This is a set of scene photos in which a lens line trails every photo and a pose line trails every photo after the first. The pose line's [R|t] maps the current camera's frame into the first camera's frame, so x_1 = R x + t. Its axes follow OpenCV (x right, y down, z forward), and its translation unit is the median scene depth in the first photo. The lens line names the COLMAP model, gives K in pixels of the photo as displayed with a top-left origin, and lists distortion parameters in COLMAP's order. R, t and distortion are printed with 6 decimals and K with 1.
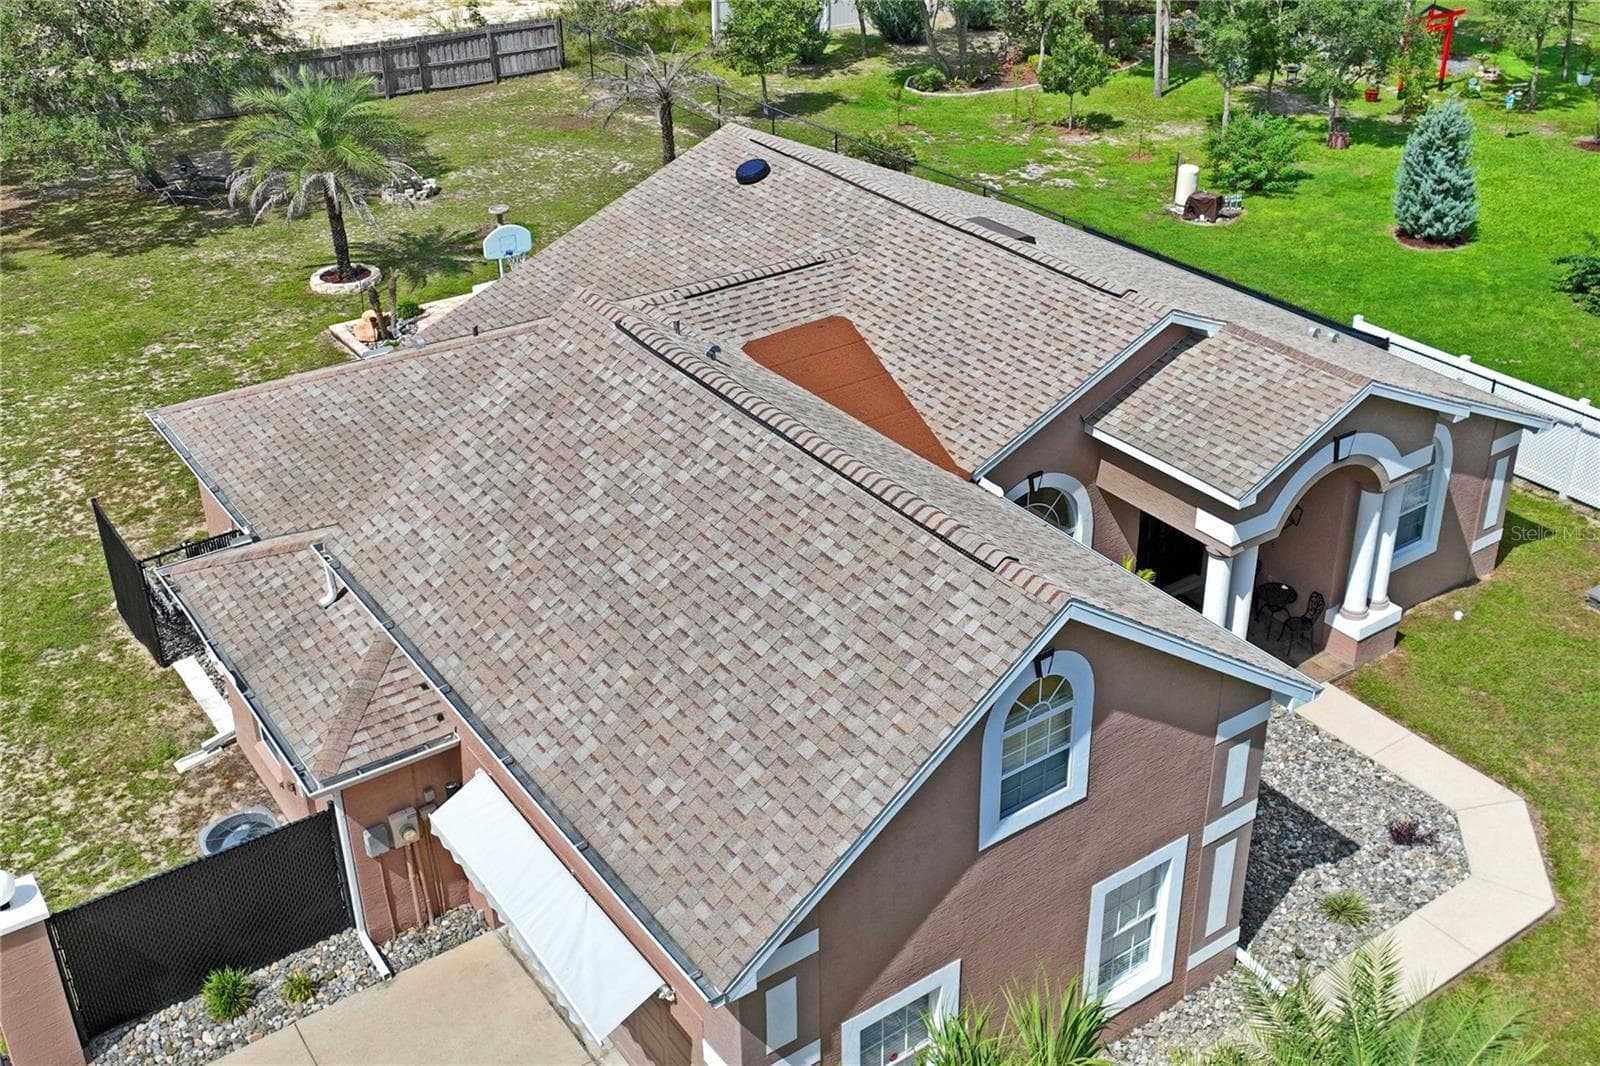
lens RADIAL K [[1637.7, 0, 866.9], [0, 1637.7, 500.4], [0, 0, 1]] dist [0.034535, -0.092663]
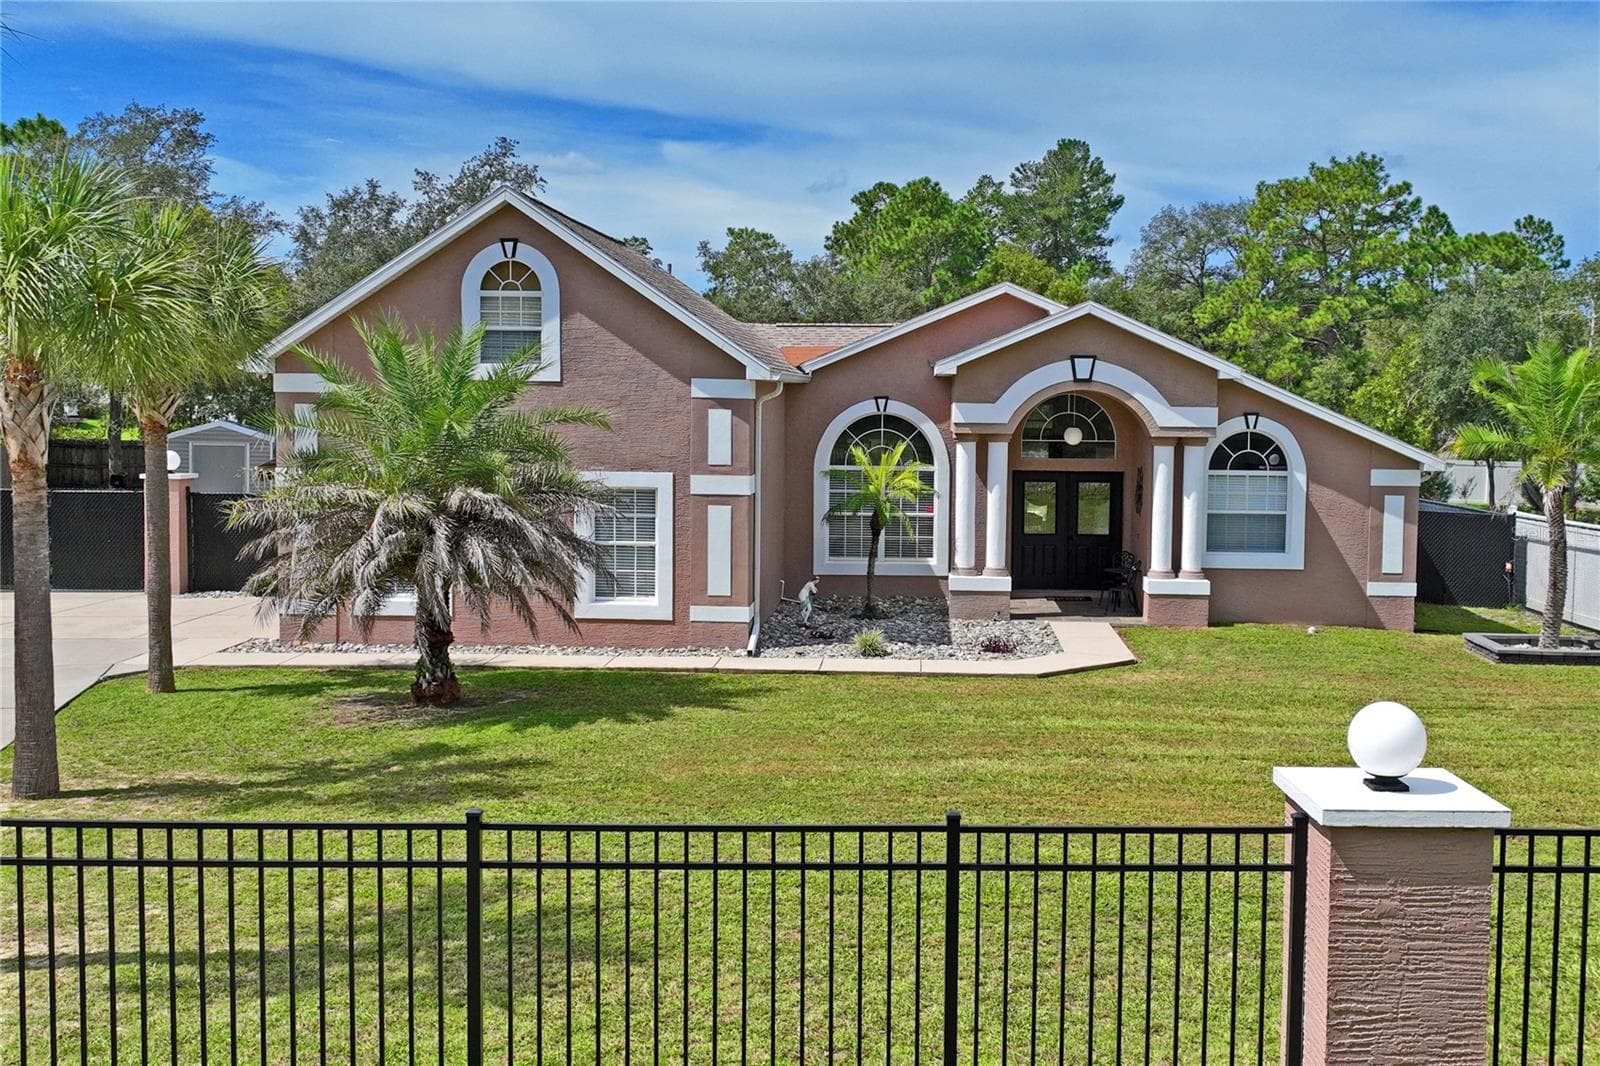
lens RADIAL K [[1637.7, 0, 866.9], [0, 1637.7, 500.4], [0, 0, 1]] dist [0.034535, -0.092663]
pose [[0.792044, 0.049865, -0.608424, 1.060759], [-0.298062, 0.901374, -0.314141, 0.559012], [0.532753, 0.430162, 0.728790, 0.128943]]
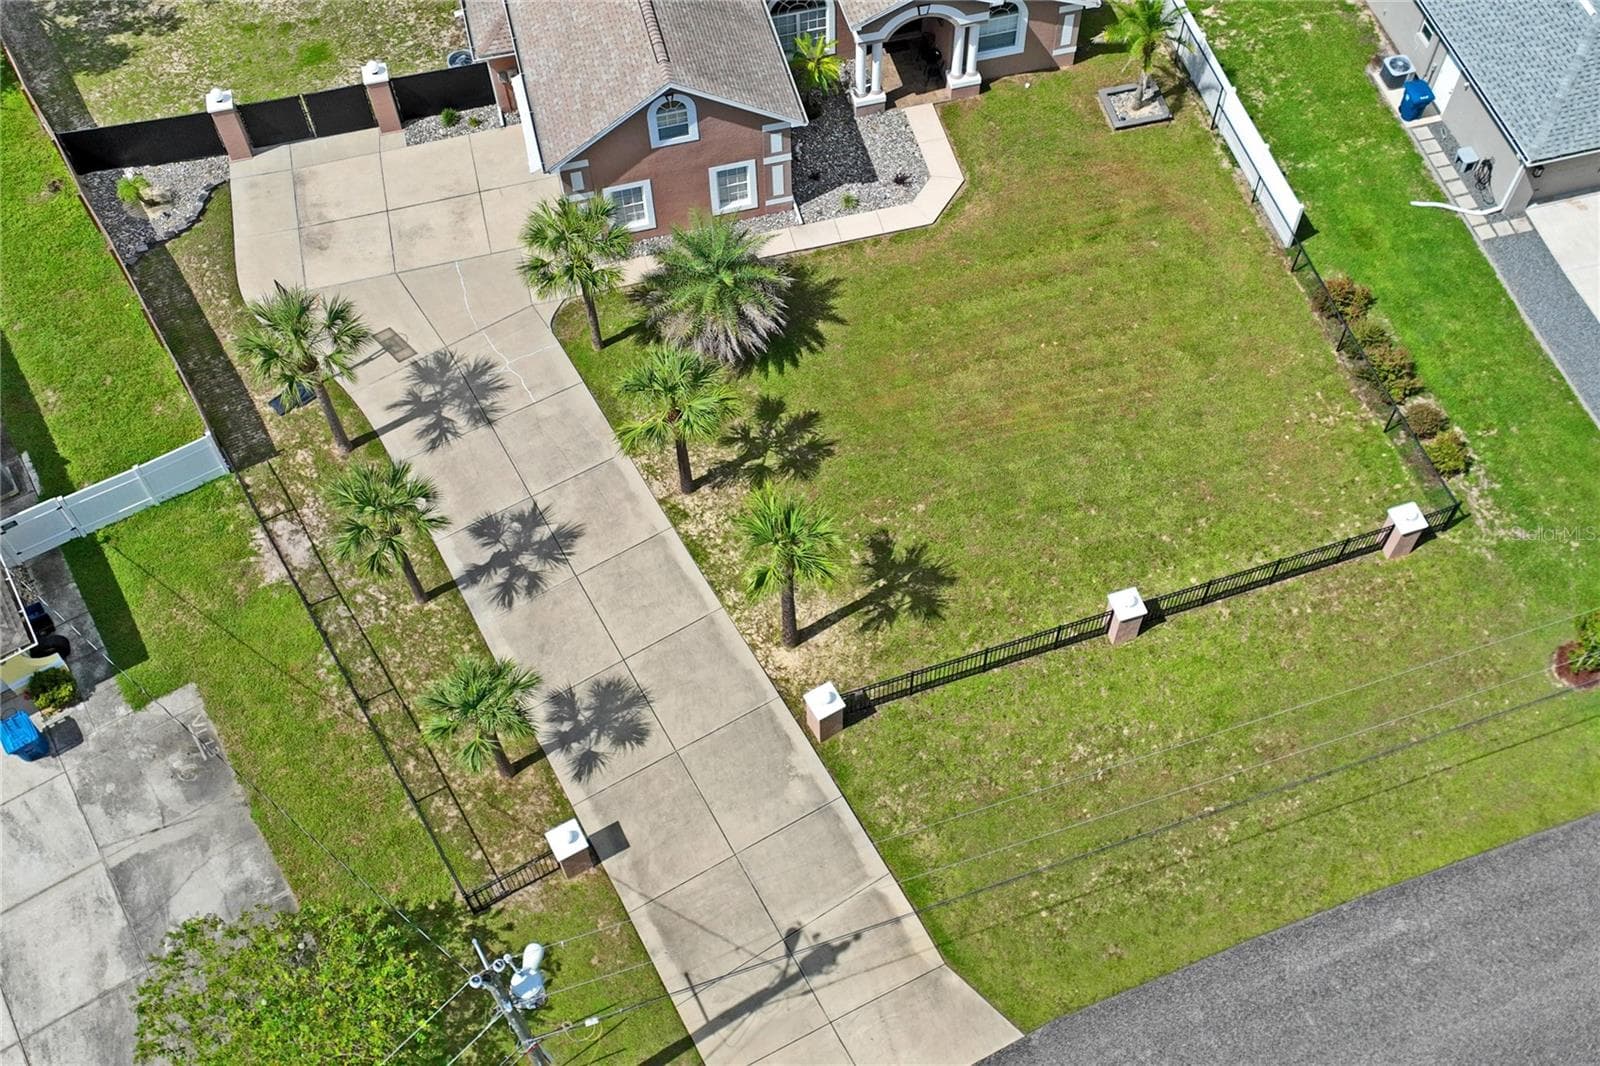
lens RADIAL K [[1637.7, 0, 866.9], [0, 1637.7, 500.4], [0, 0, 1]] dist [0.034535, -0.092663]
pose [[0.932719, 0.312631, -0.179713, 0.995666], [-0.178843, 0.833803, 0.522291, -0.755412], [0.313130, -0.455010, 0.833616, -1.431900]]
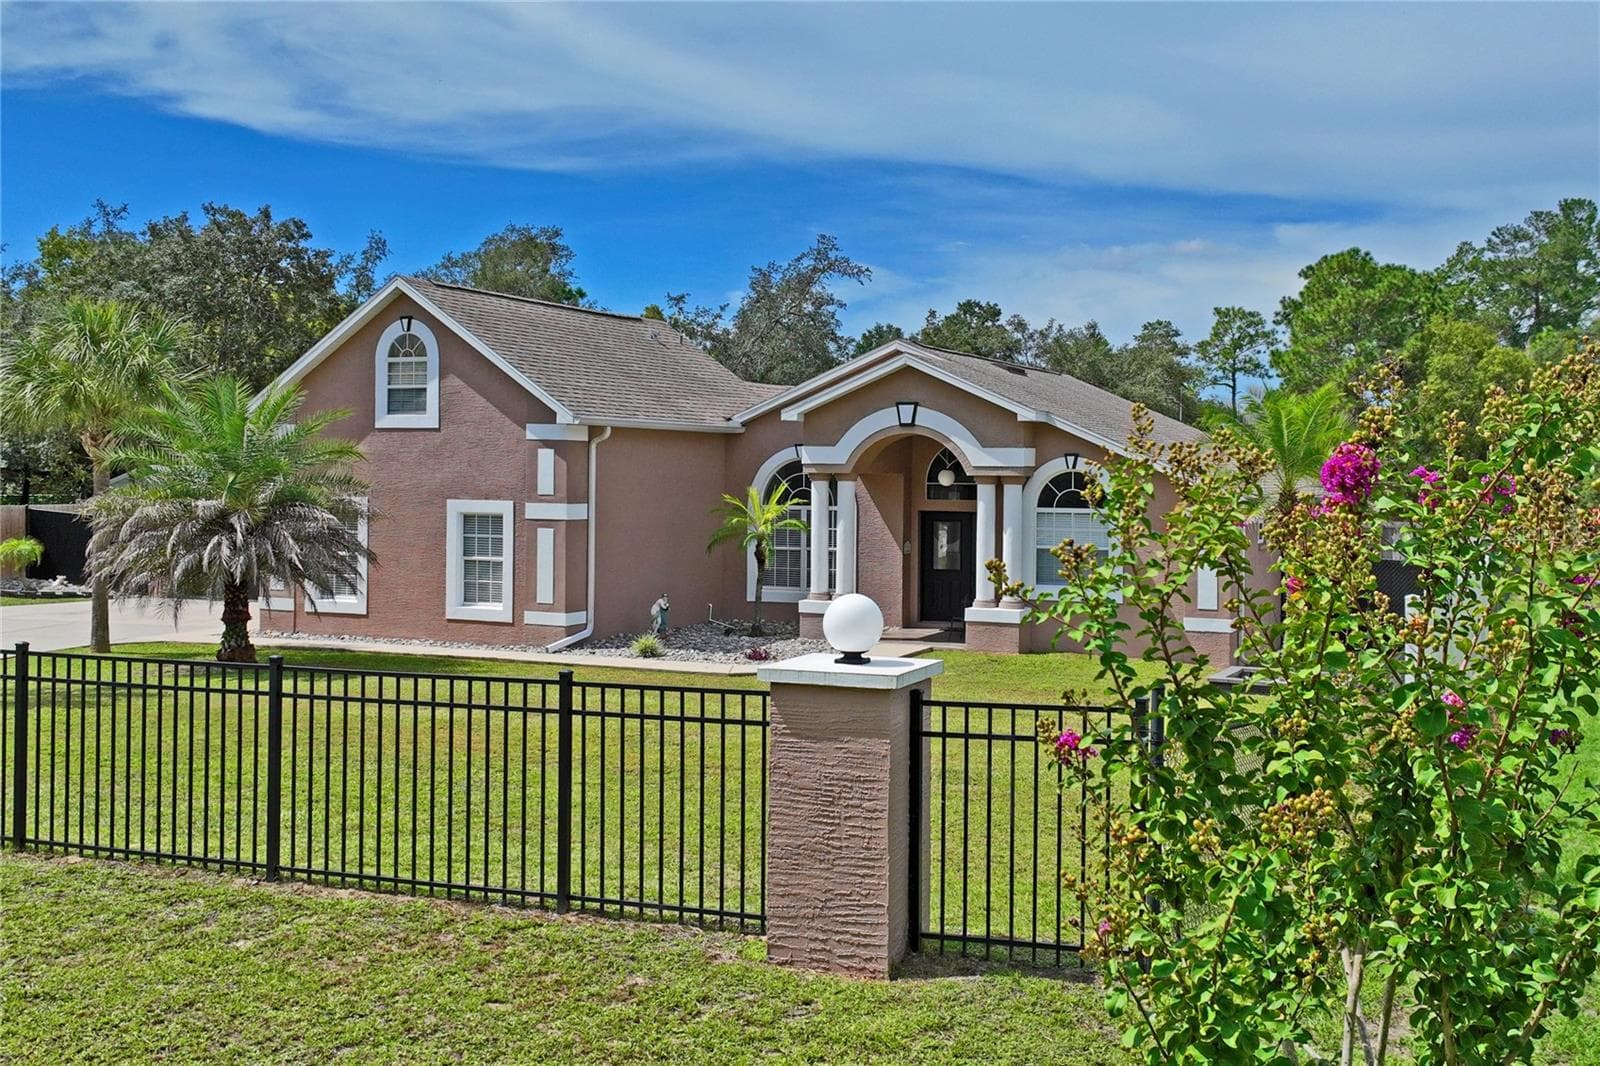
lens RADIAL K [[1637.7, 0, 866.9], [0, 1637.7, 500.4], [0, 0, 1]] dist [0.034535, -0.092663]
pose [[0.509791, 0.019467, -0.860078, 1.664588], [-0.413371, 0.882315, -0.225046, 0.399878], [0.754478, 0.470257, 0.457843, 0.497727]]
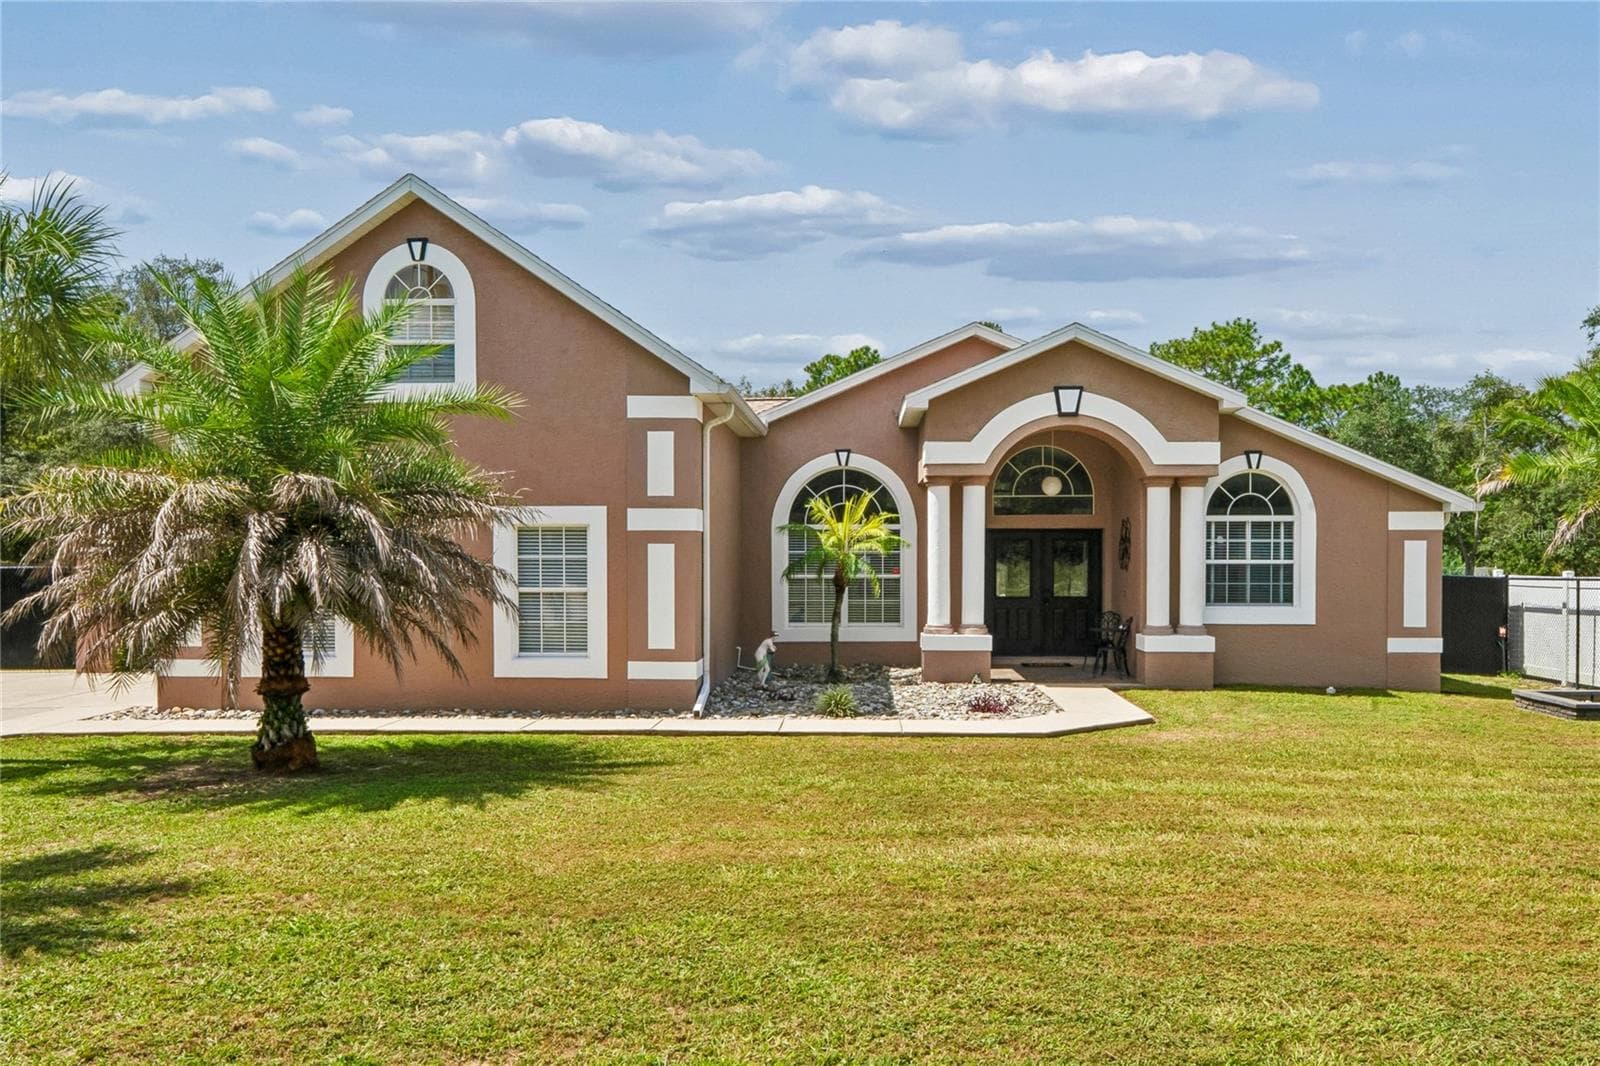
lens RADIAL K [[1296.4, 0, 788.6], [0, 1296.4, 574.4], [0, 0, 1]] dist [0.008463, 0.000327]
pose [[0.778839, 0.011463, -0.627119, 0.810366], [-0.294891, 0.889130, -0.349982, 0.494462], [0.553579, 0.457511, 0.695869, 0.445051]]
